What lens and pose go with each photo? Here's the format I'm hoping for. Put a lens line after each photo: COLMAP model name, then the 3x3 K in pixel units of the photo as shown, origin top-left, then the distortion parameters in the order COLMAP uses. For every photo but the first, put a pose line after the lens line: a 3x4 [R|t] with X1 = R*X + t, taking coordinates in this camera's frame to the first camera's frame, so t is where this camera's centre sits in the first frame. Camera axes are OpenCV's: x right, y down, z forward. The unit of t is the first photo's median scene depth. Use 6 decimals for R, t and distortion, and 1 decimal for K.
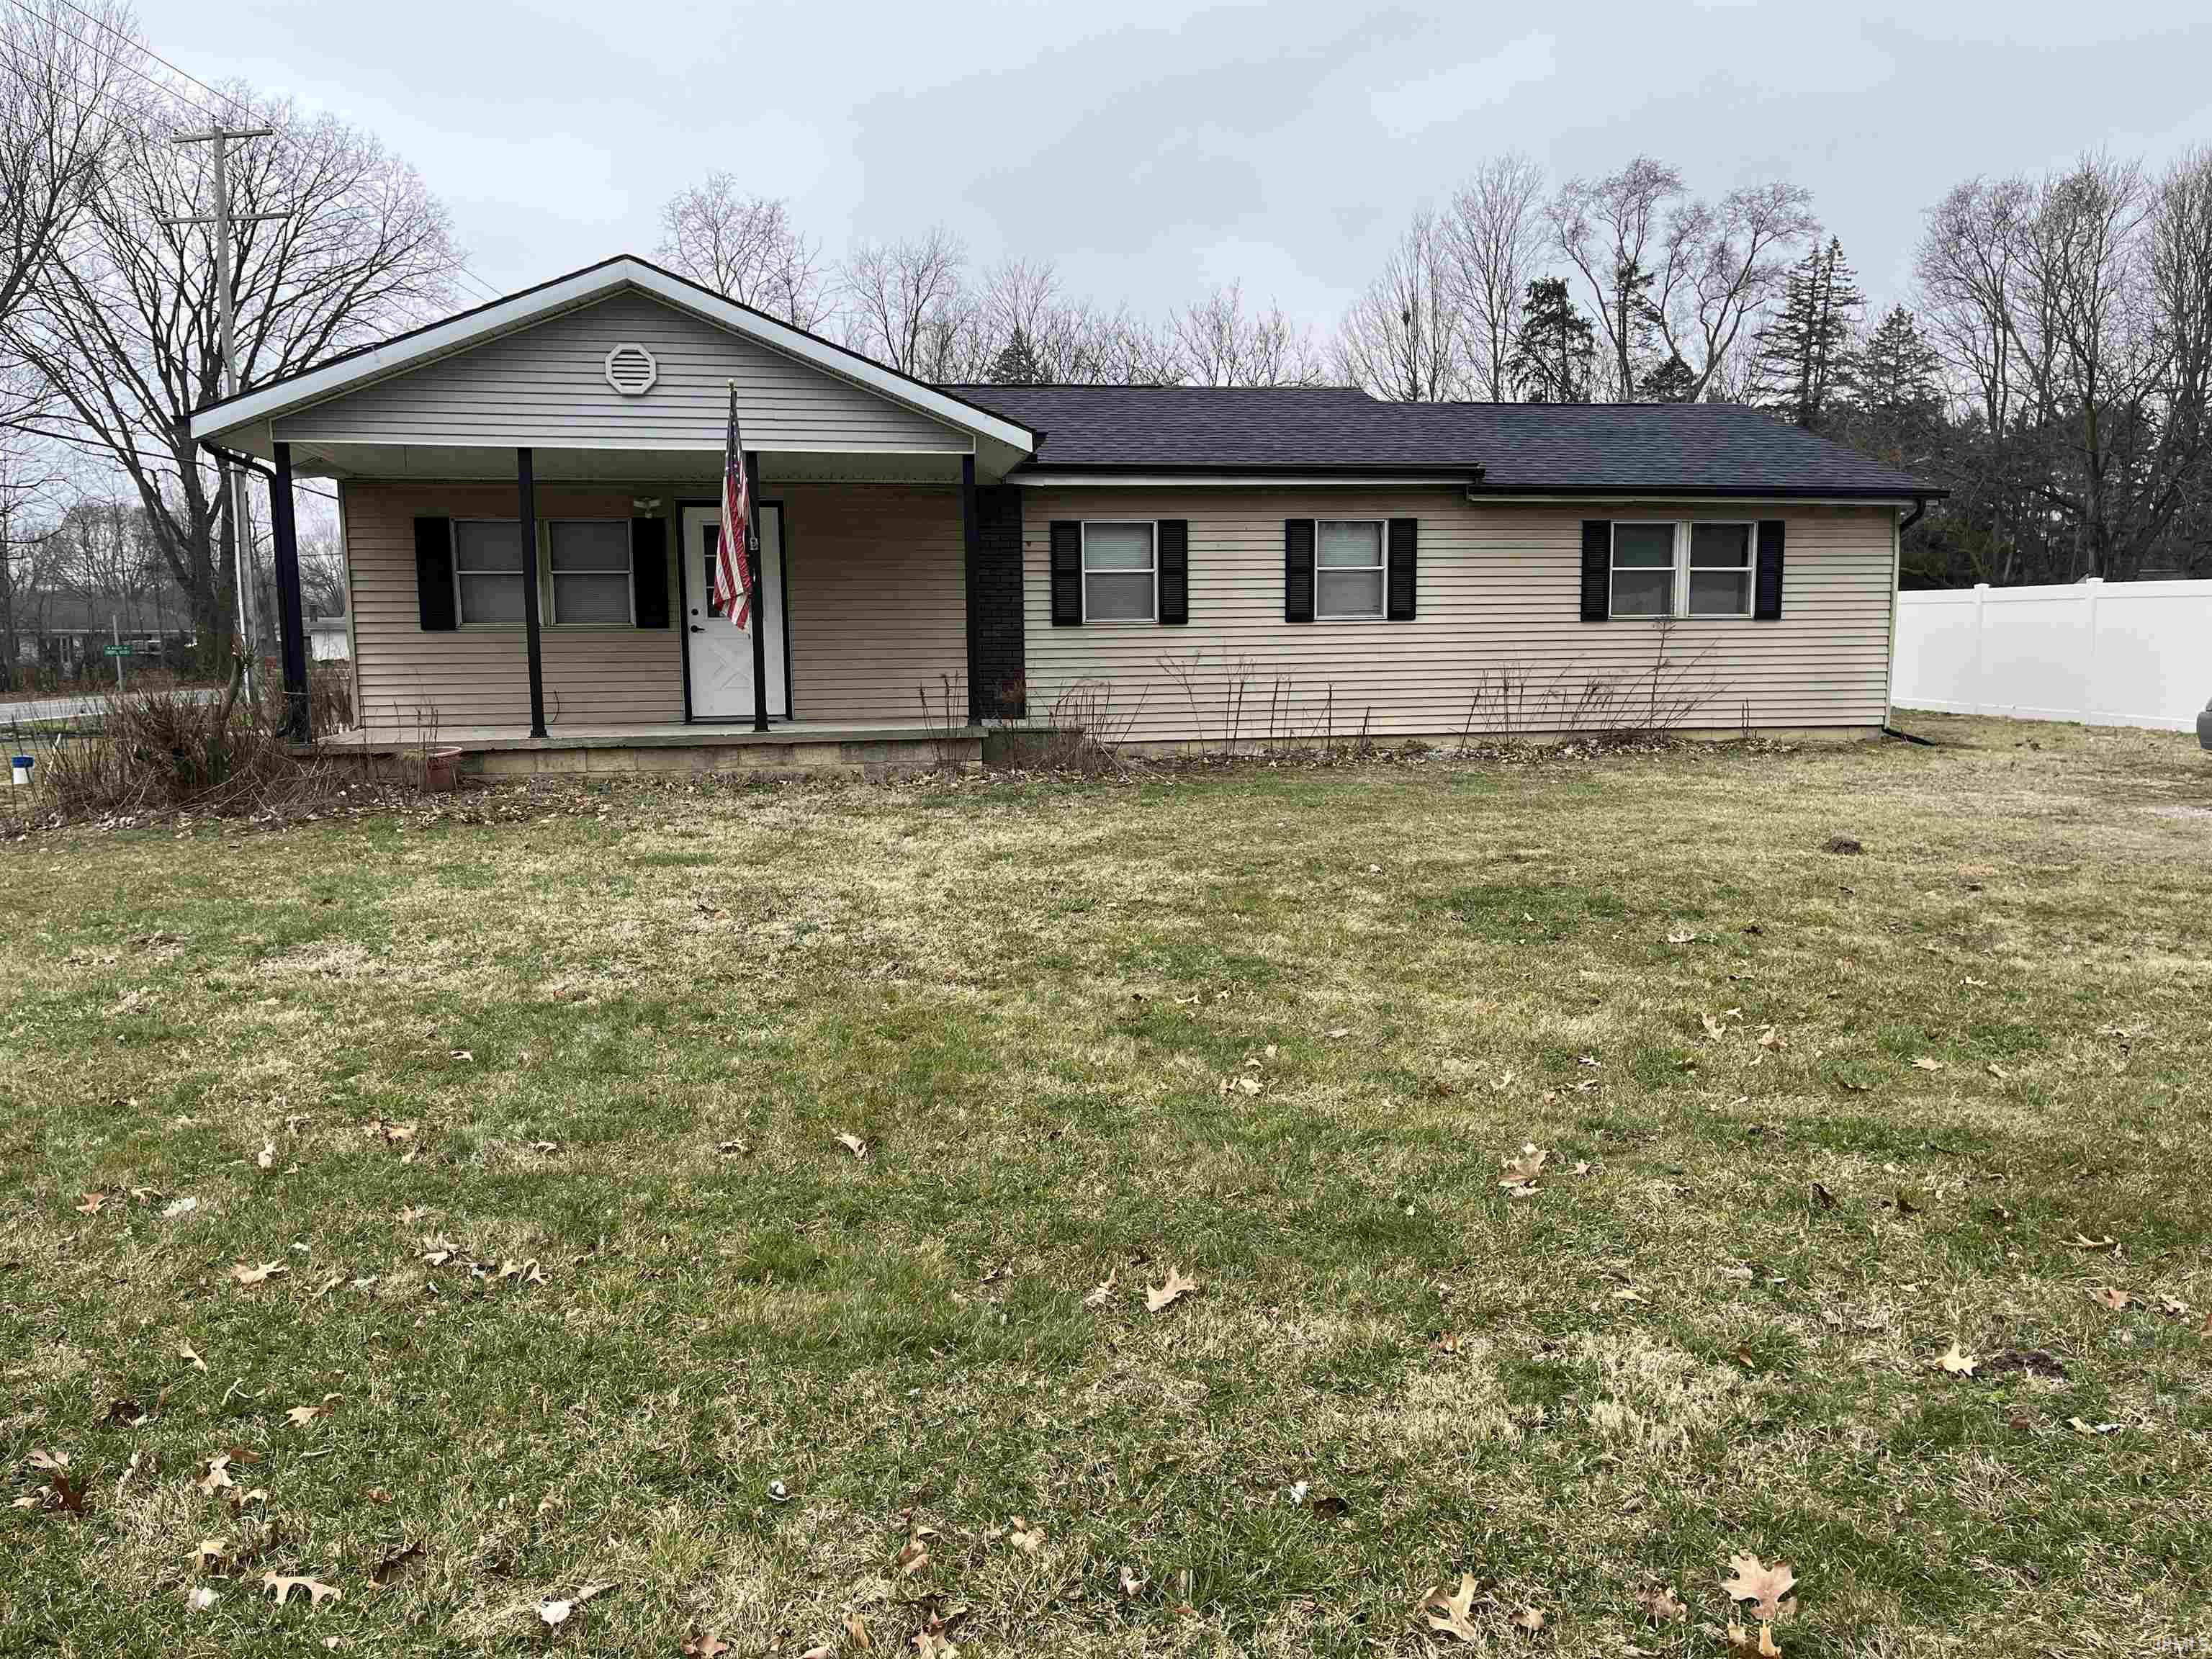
lens RADIAL K [[1678.3, 0, 1106.2], [0, 1678.3, 835.9], [0, 0, 1]] dist [0.069766, -0.096558]
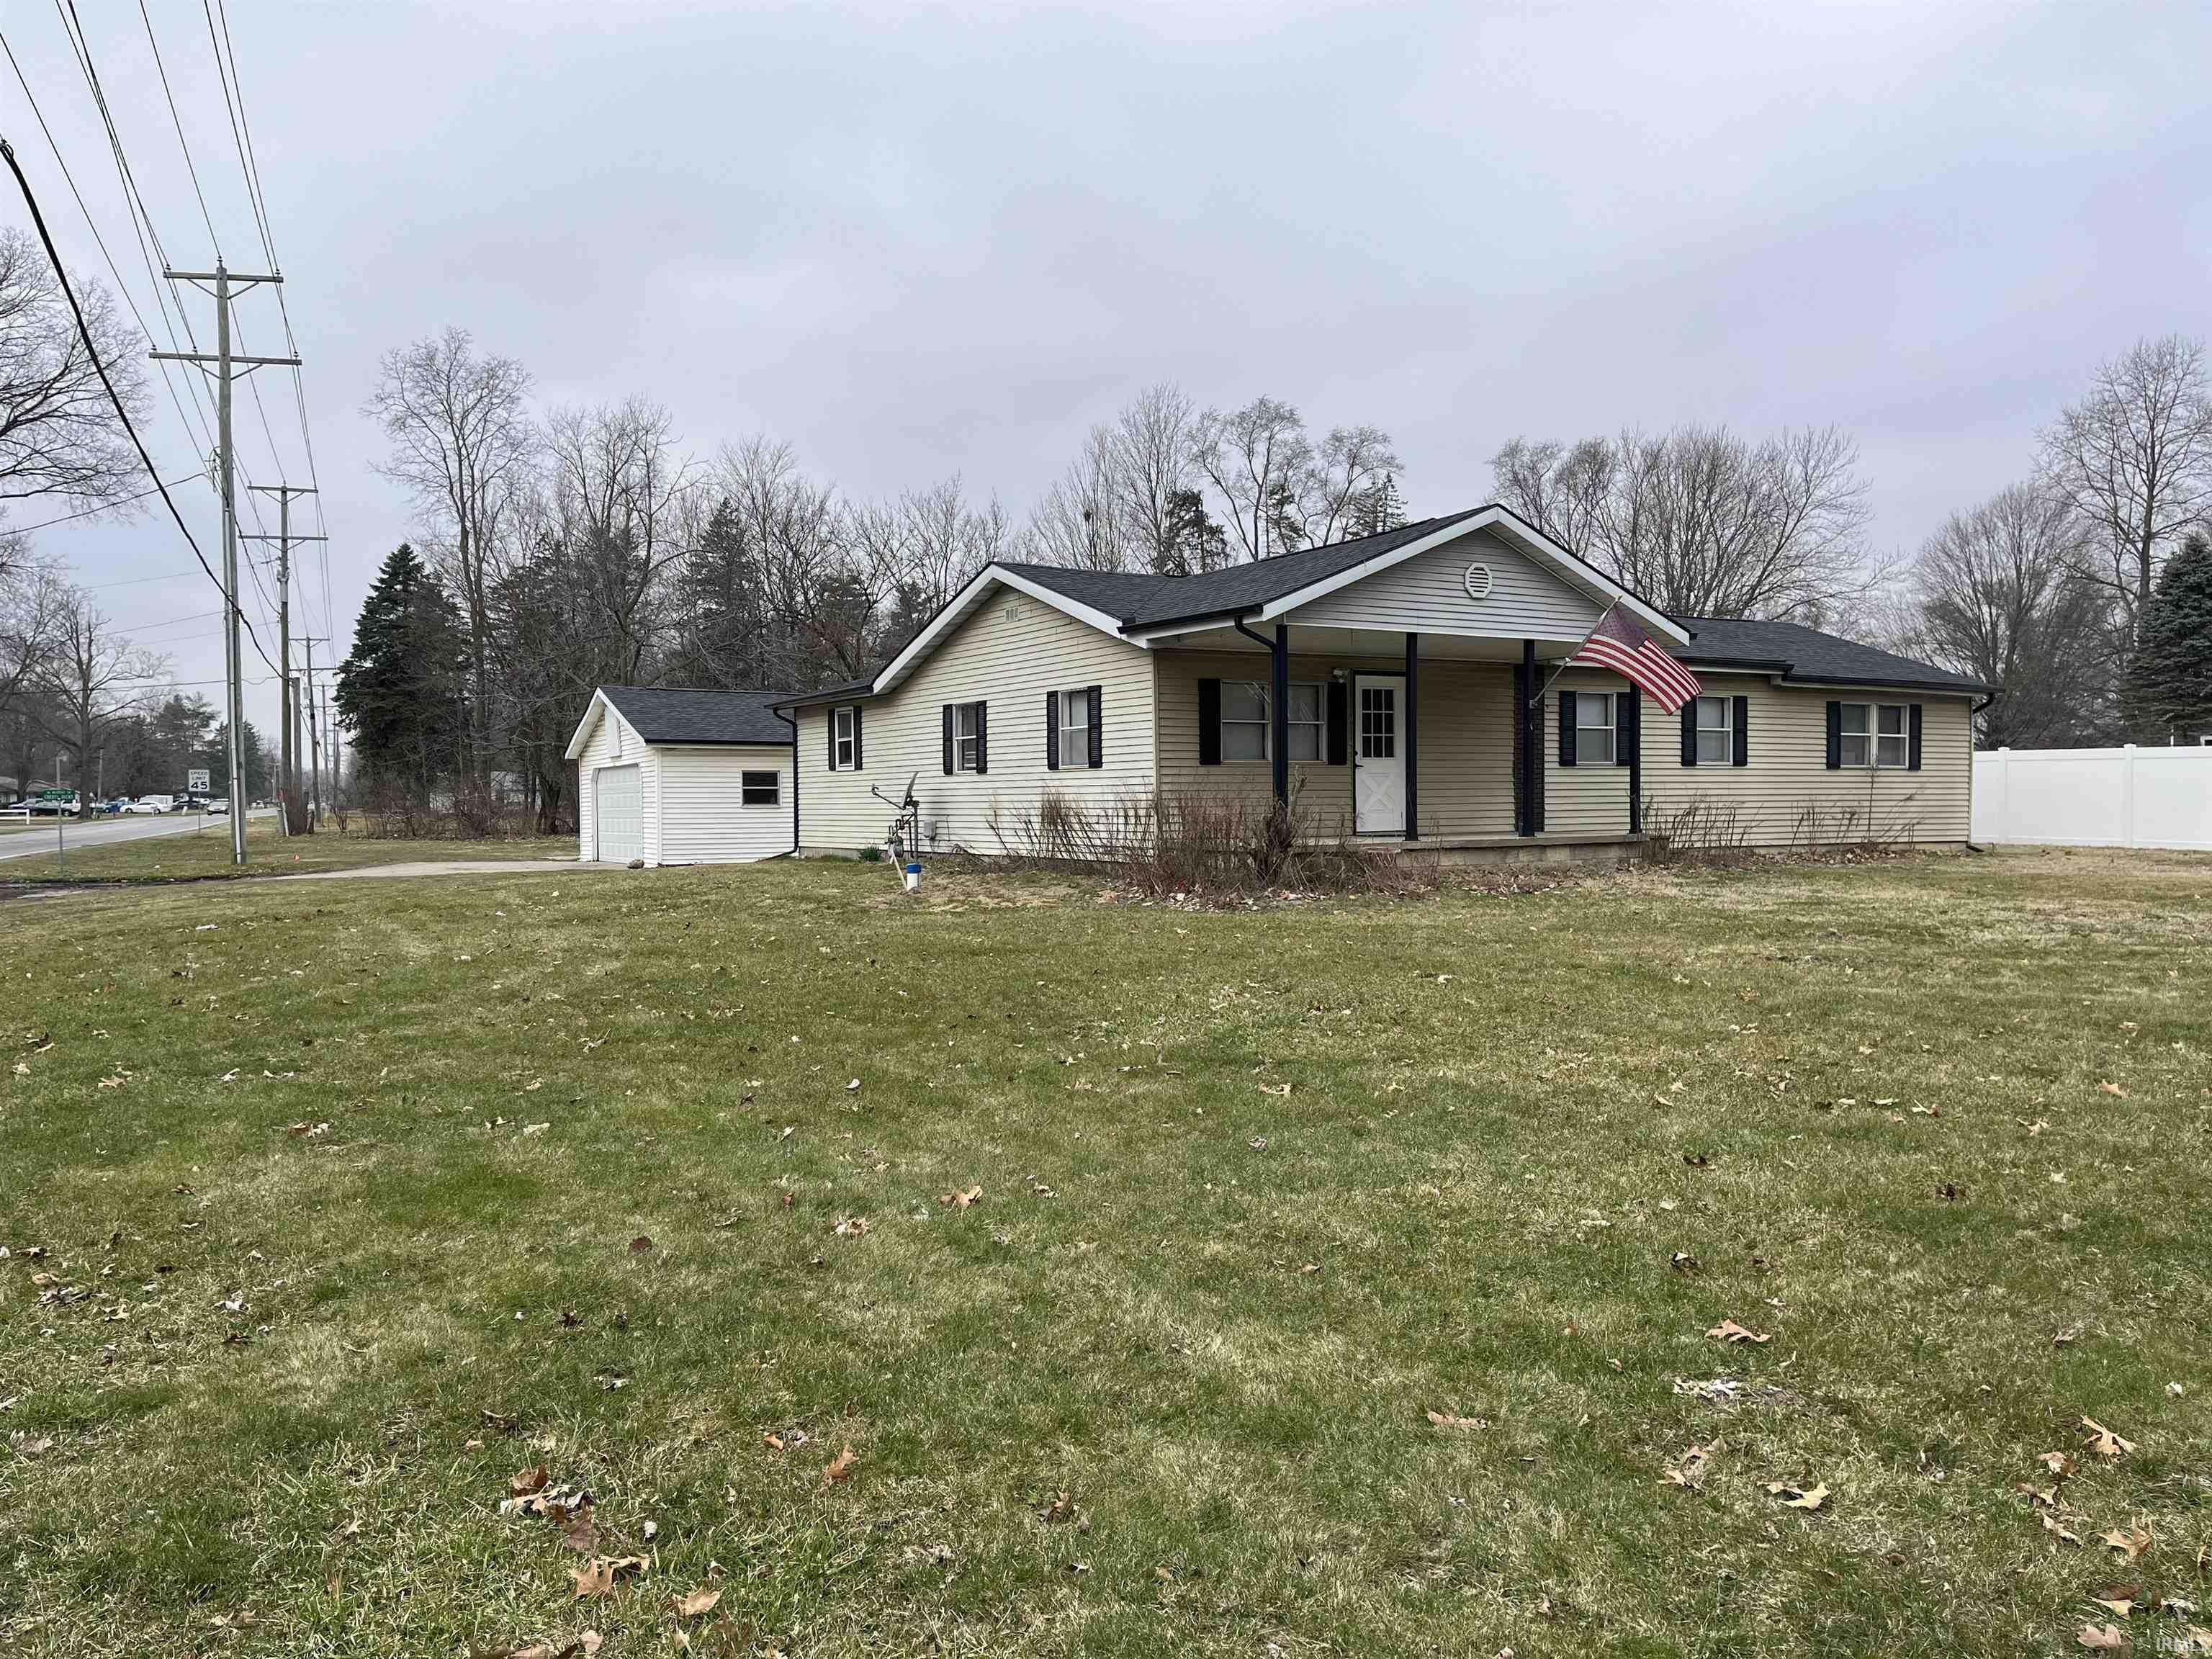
lens RADIAL K [[1678.3, 0, 1105.9], [0, 1678.3, 828.3], [0, 0, 1]] dist [0.069766, -0.096558]
pose [[0.938273, -0.000291, 0.345896, -0.697924], [0.035360, 0.994842, -0.095079, 0.035232], [-0.344084, 0.101441, 0.933443, -0.124038]]
